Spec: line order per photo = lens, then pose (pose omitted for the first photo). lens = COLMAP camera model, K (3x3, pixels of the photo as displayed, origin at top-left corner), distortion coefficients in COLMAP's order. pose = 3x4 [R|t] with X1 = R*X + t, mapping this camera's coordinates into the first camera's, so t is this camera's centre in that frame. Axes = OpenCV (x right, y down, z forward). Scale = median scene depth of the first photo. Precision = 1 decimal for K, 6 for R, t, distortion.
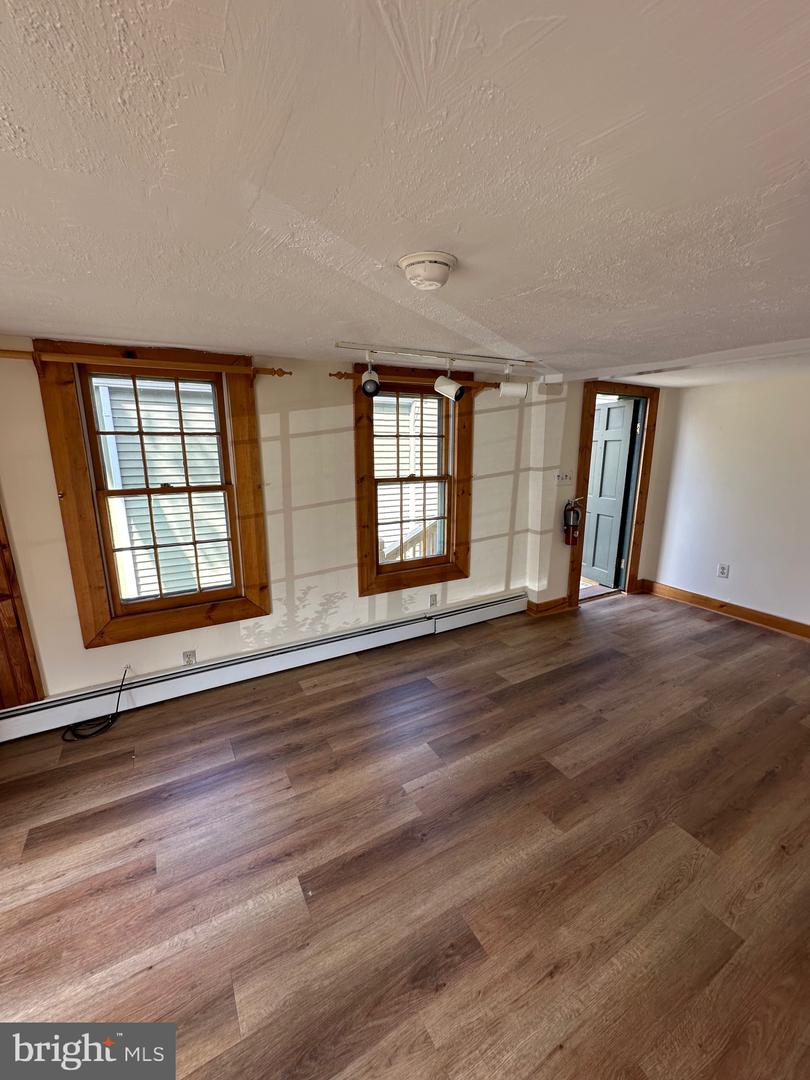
lens RADIAL K [[432.8, 0, 404.7], [0, 432.8, 540.0], [0, 0, 1]] dist [-0.003820, 0.000579]
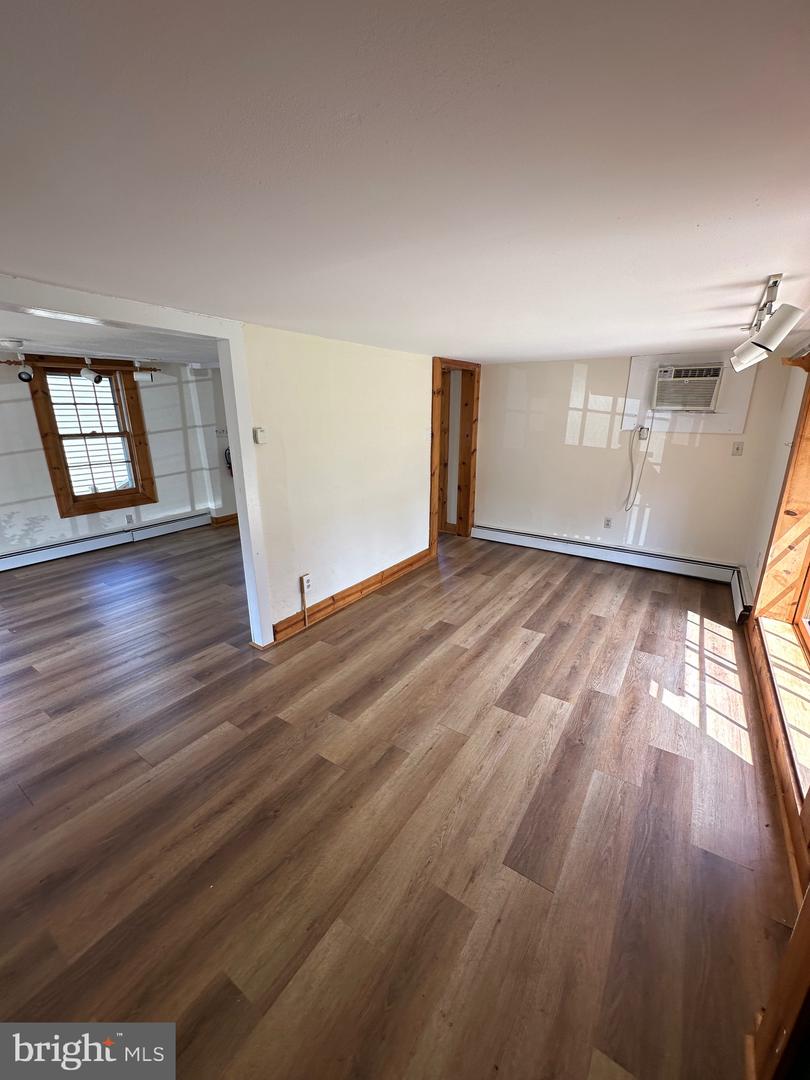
lens RADIAL K [[432.8, 0, 404.6], [0, 432.8, 539.8], [0, 0, 1]] dist [-0.003820, 0.000579]
pose [[0.898125, -0.127092, 0.420975, 0.356837], [0.092778, 0.990540, 0.101108, 0.188406], [-0.429842, -0.051751, 0.901420, -0.912062]]
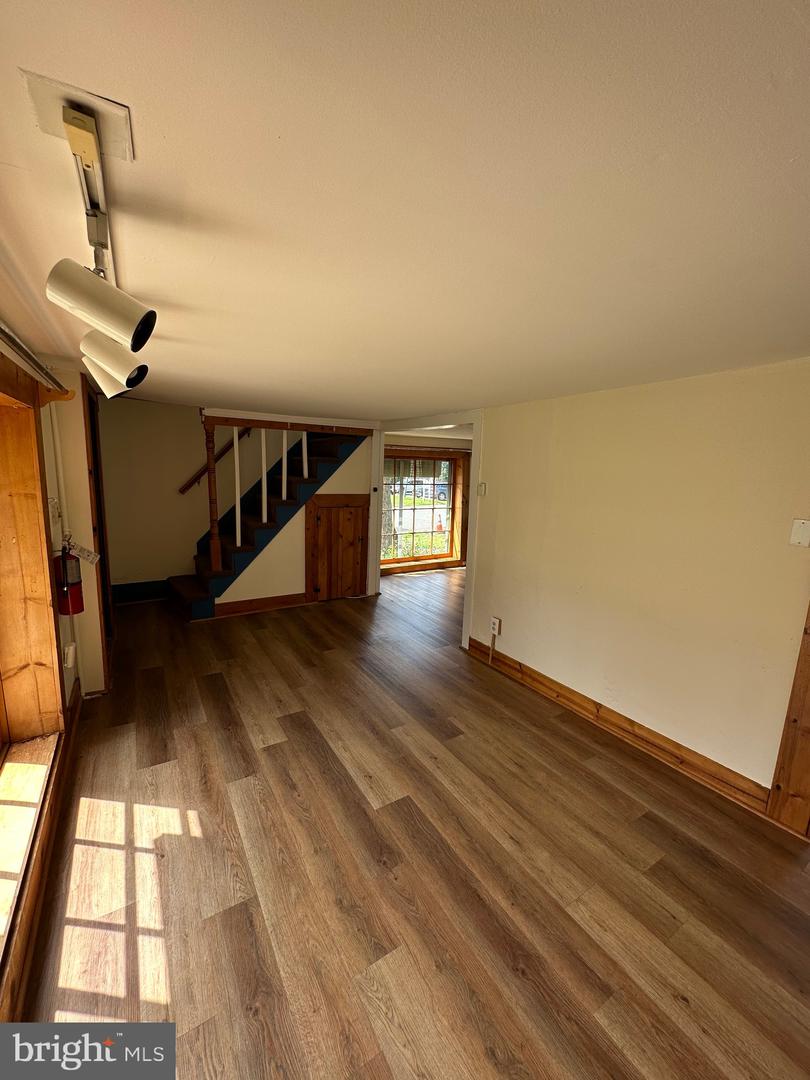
lens RADIAL K [[432.8, 0, 407.8], [0, 432.8, 541.9], [0, 0, 1]] dist [-0.003820, 0.000579]
pose [[0.039726, 0.166641, -0.985217, 1.764202], [-0.232688, 0.960431, 0.153066, 0.031369], [0.971740, 0.223168, 0.076929, -0.167046]]
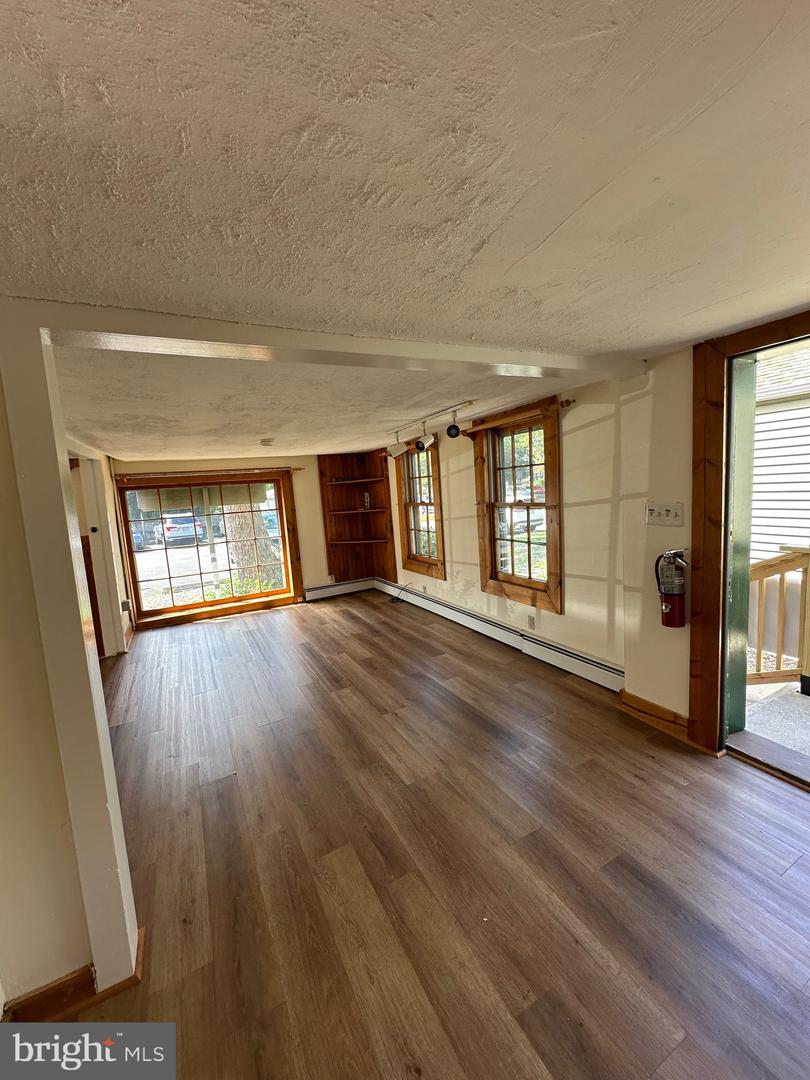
lens RADIAL K [[432.8, 0, 405.3], [0, 432.8, 538.5], [0, 0, 1]] dist [-0.003820, 0.000579]
pose [[-0.037959, 0.122301, -0.991767, 1.386313], [-0.142276, 0.981710, 0.126506, -0.184928], [0.989099, 0.145907, -0.019864, 0.896020]]
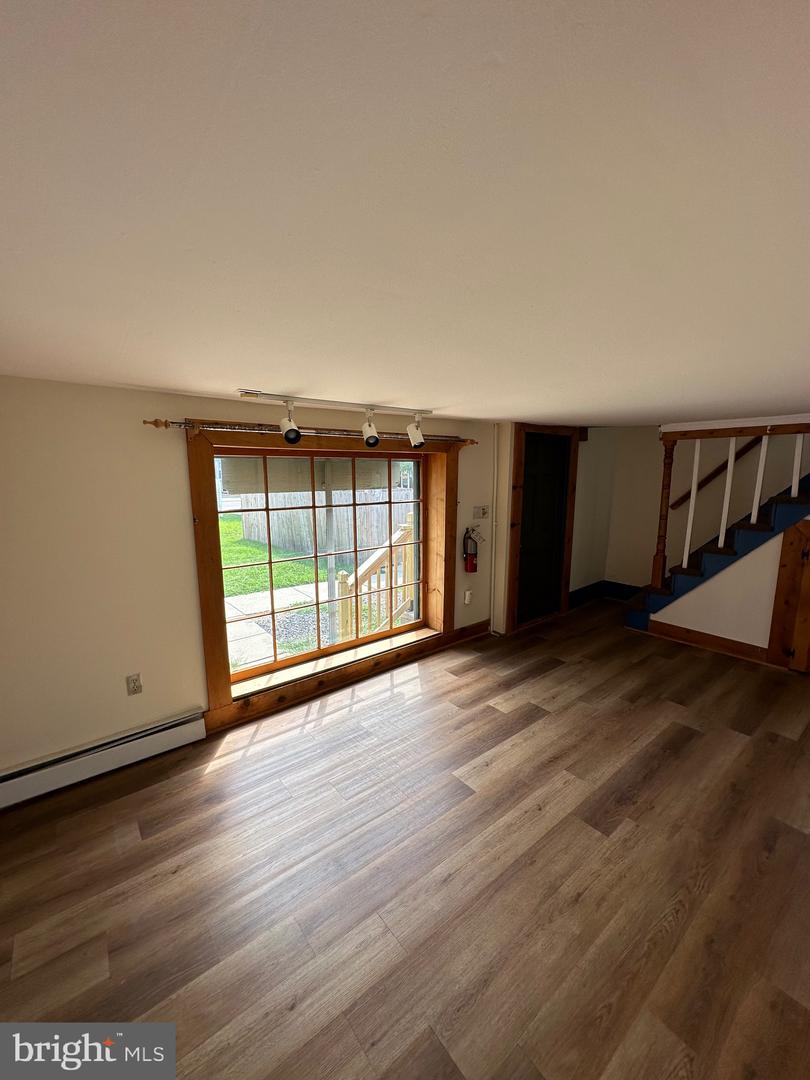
lens RADIAL K [[432.8, 0, 403.8], [0, 432.8, 543.1], [0, 0, 1]] dist [-0.003820, 0.000579]
pose [[-0.988813, 0.024188, -0.147188, 1.336485], [-0.030029, 0.934281, 0.355271, -0.138109], [0.146108, 0.355716, -0.923103, 0.541123]]
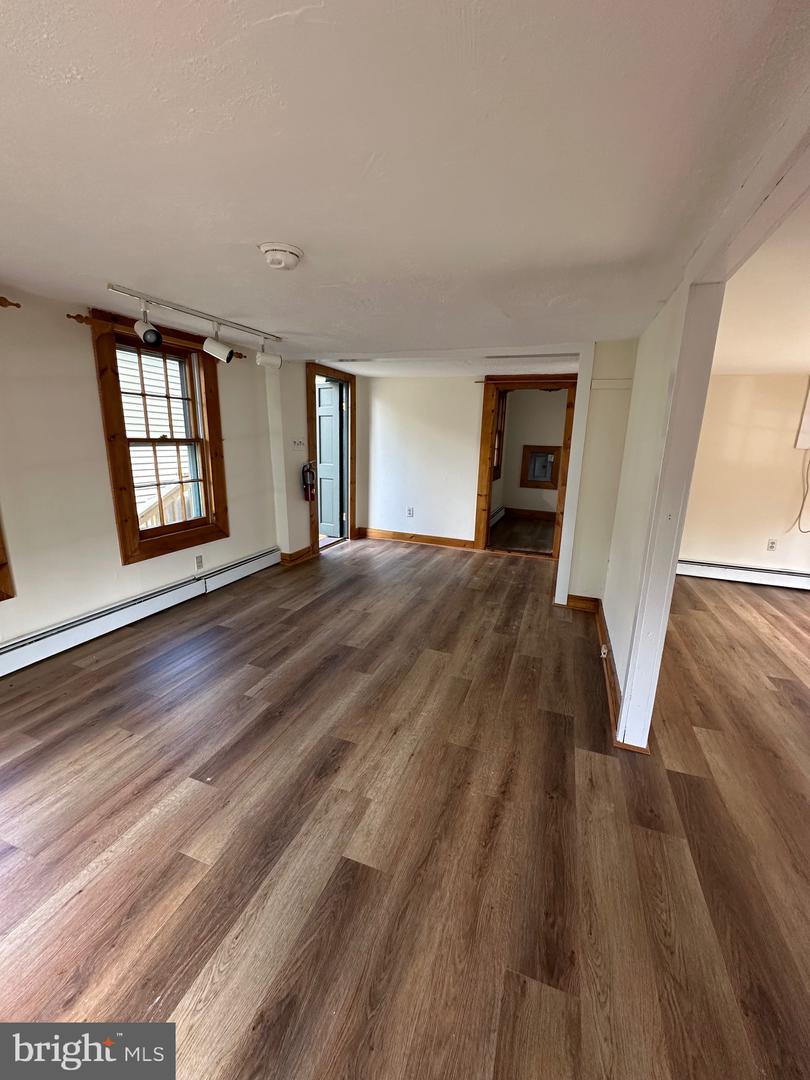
lens RADIAL K [[432.8, 0, 405.3], [0, 432.8, 538.9], [0, 0, 1]] dist [-0.003820, 0.000579]
pose [[0.767979, -0.125869, 0.627985, -0.250357], [0.108488, 0.991895, 0.066136, 0.091388], [-0.631220, 0.017338, 0.775410, -0.125148]]
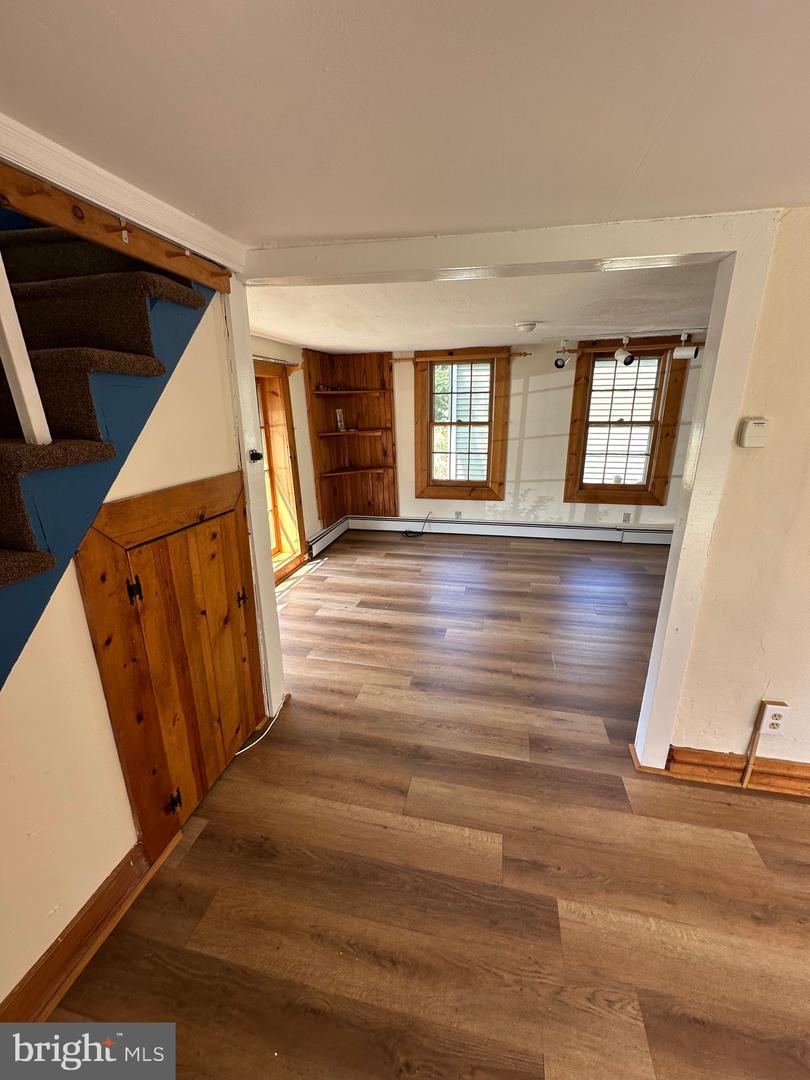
lens RADIAL K [[432.8, 0, 405.9], [0, 432.8, 539.8], [0, 0, 1]] dist [-0.003820, 0.000579]
pose [[0.740587, 0.192814, -0.643703, 0.552371], [-0.129345, 0.980938, 0.145016, 0.129873], [0.659394, -0.024138, 0.751410, -0.553904]]
